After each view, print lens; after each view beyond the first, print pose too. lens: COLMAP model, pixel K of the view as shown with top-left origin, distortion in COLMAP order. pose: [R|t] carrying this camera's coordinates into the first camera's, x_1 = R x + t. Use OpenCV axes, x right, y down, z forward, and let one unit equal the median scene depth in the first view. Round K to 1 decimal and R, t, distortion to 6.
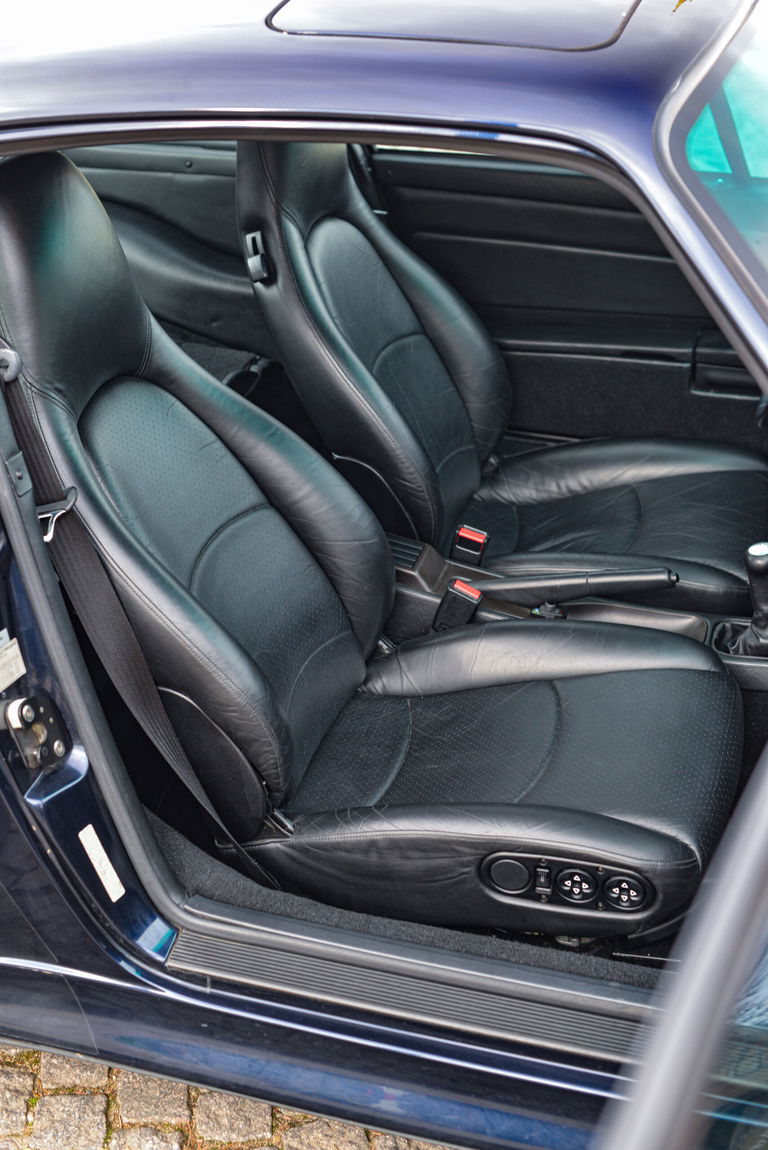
lens RADIAL K [[1712.6, 0, 385.1], [0, 1712.6, 593.5], [0, 0, 1]] dist [-0.160182, 0.157549]
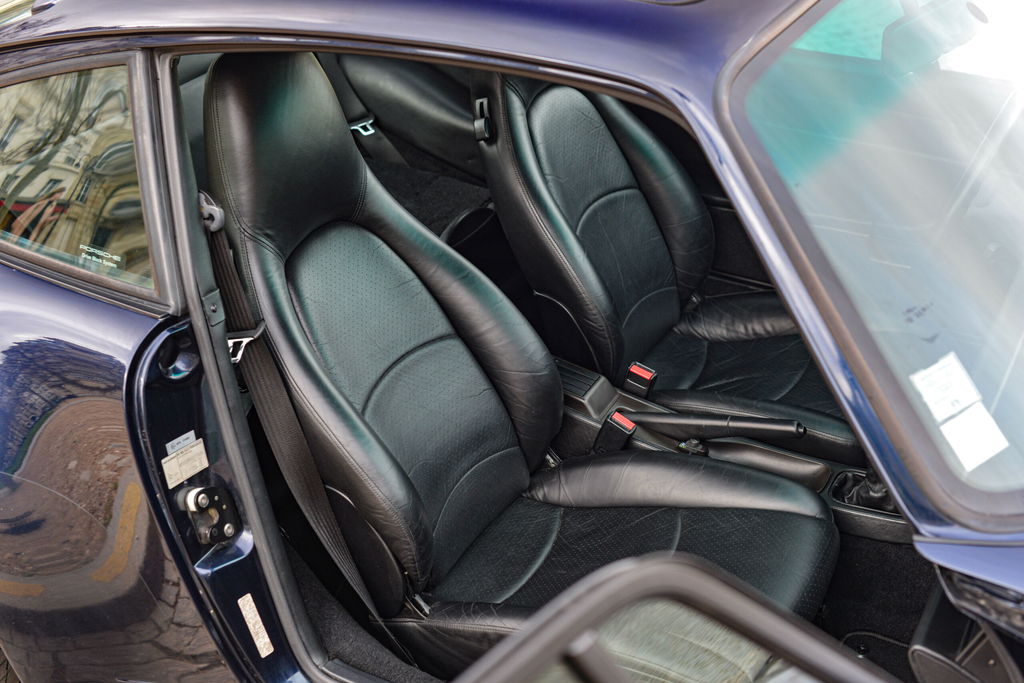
lens RADIAL K [[1524.9, 0, 512.0], [0, 1524.9, 341.5], [0, 0, 1]] dist [-0.160182, 0.157549]
pose [[0.981362, 0.100130, -0.164019, 0.147172], [-0.099127, 0.994972, 0.014309, -0.067649], [0.164627, 0.002216, 0.986353, -0.042549]]
